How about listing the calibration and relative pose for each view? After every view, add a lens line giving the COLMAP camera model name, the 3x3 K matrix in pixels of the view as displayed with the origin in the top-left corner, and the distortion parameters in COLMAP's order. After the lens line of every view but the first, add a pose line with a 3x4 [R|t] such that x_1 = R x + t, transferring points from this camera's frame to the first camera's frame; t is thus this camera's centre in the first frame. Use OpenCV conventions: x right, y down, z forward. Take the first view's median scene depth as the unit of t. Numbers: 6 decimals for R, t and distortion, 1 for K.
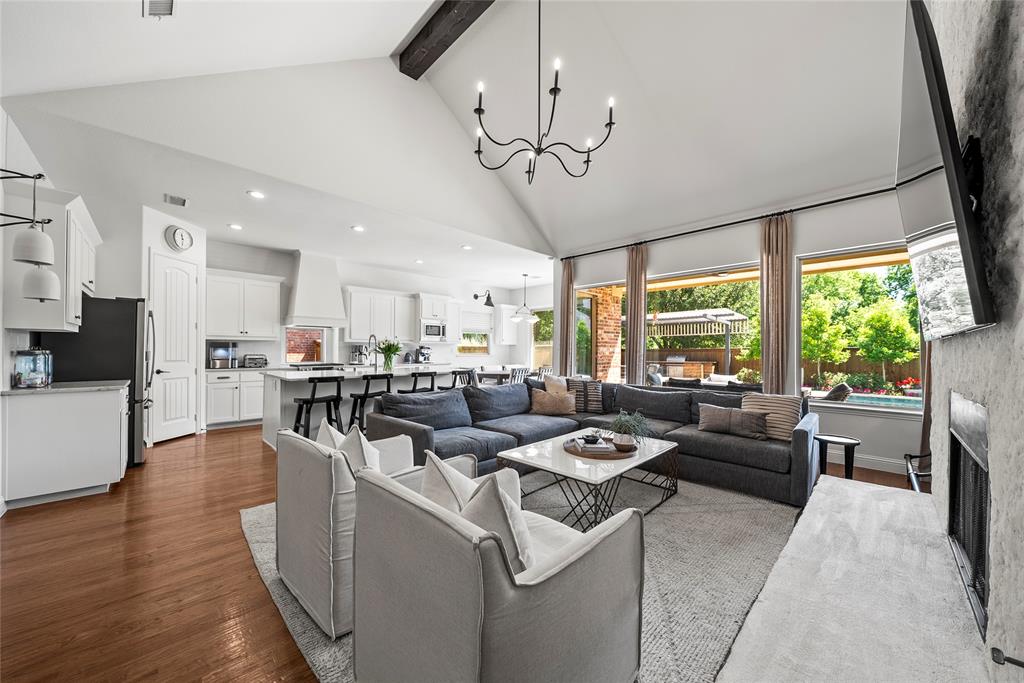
lens RADIAL K [[365.9, 0, 511.9], [0, 365.9, 349.5], [0, 0, 1]] dist [-0.006119, -0.000135]
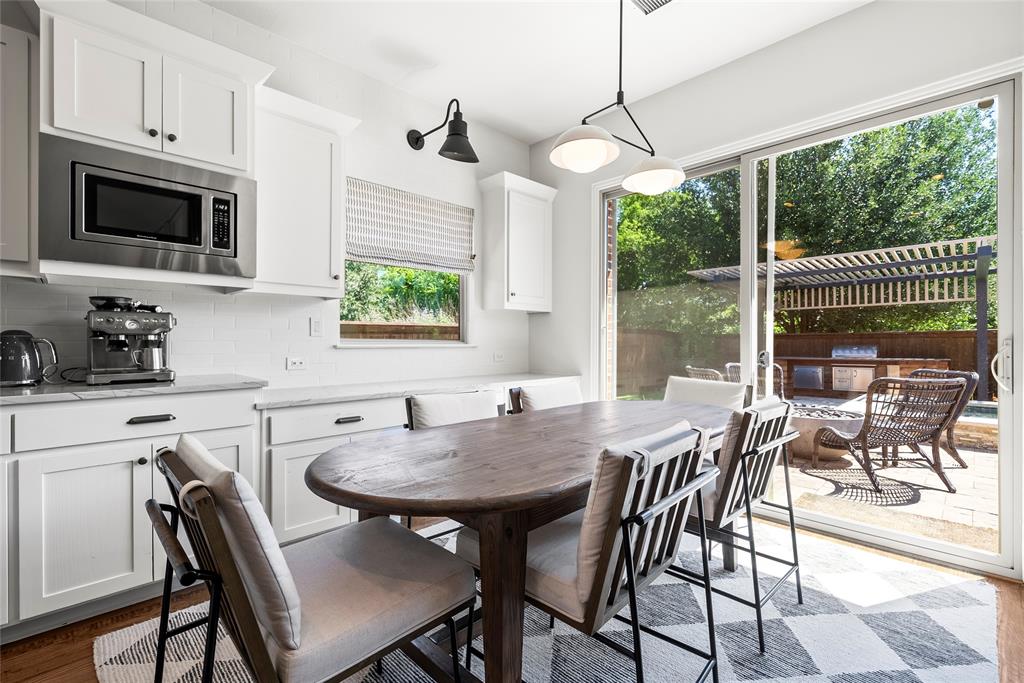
lens RADIAL K [[461.3, 0, 506.0], [0, 461.3, 342.2], [0, 0, 1]] dist [0.010285, -0.000097]
pose [[0.999970, -0.004051, -0.006588, -0.038573], [0.004077, 0.999984, 0.003924, 0.018693], [0.006572, -0.003951, 0.999971, 0.979550]]
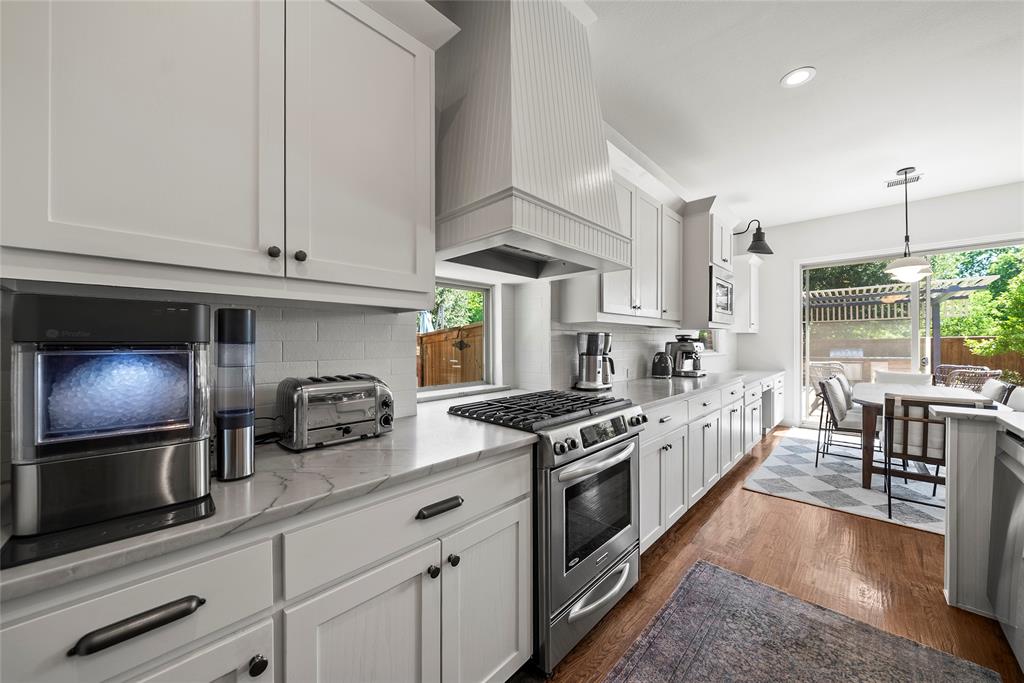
lens RADIAL K [[365.9, 0, 512.6], [0, 365.9, 344.9], [0, 0, 1]] dist [-0.006119, -0.000135]
pose [[0.999838, -0.006907, 0.016648, -0.585086], [0.006751, 0.999933, 0.009412, -0.005048], [-0.016712, -0.009298, 0.999817, 0.765793]]
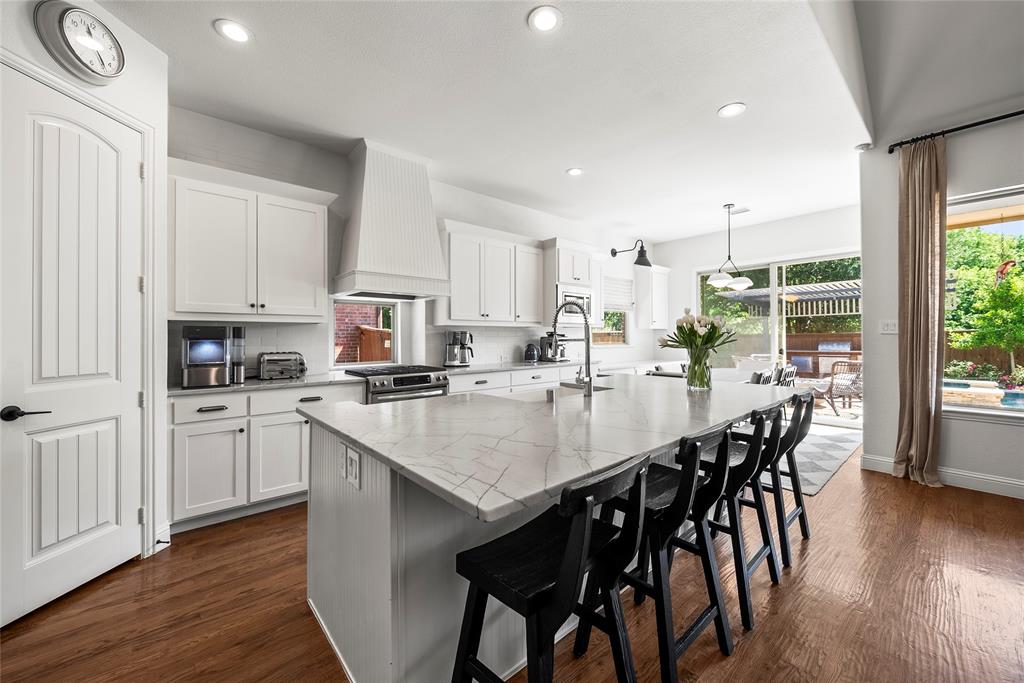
lens RADIAL K [[389.3, 0, 507.0], [0, 389.3, 335.0], [0, 0, 1]] dist [-0.000712, 0.000093]
pose [[0.997072, -0.009951, -0.075817, -0.352888], [0.009705, 0.999946, -0.003619, -0.004098], [0.075849, 0.002873, 0.997115, 0.491179]]
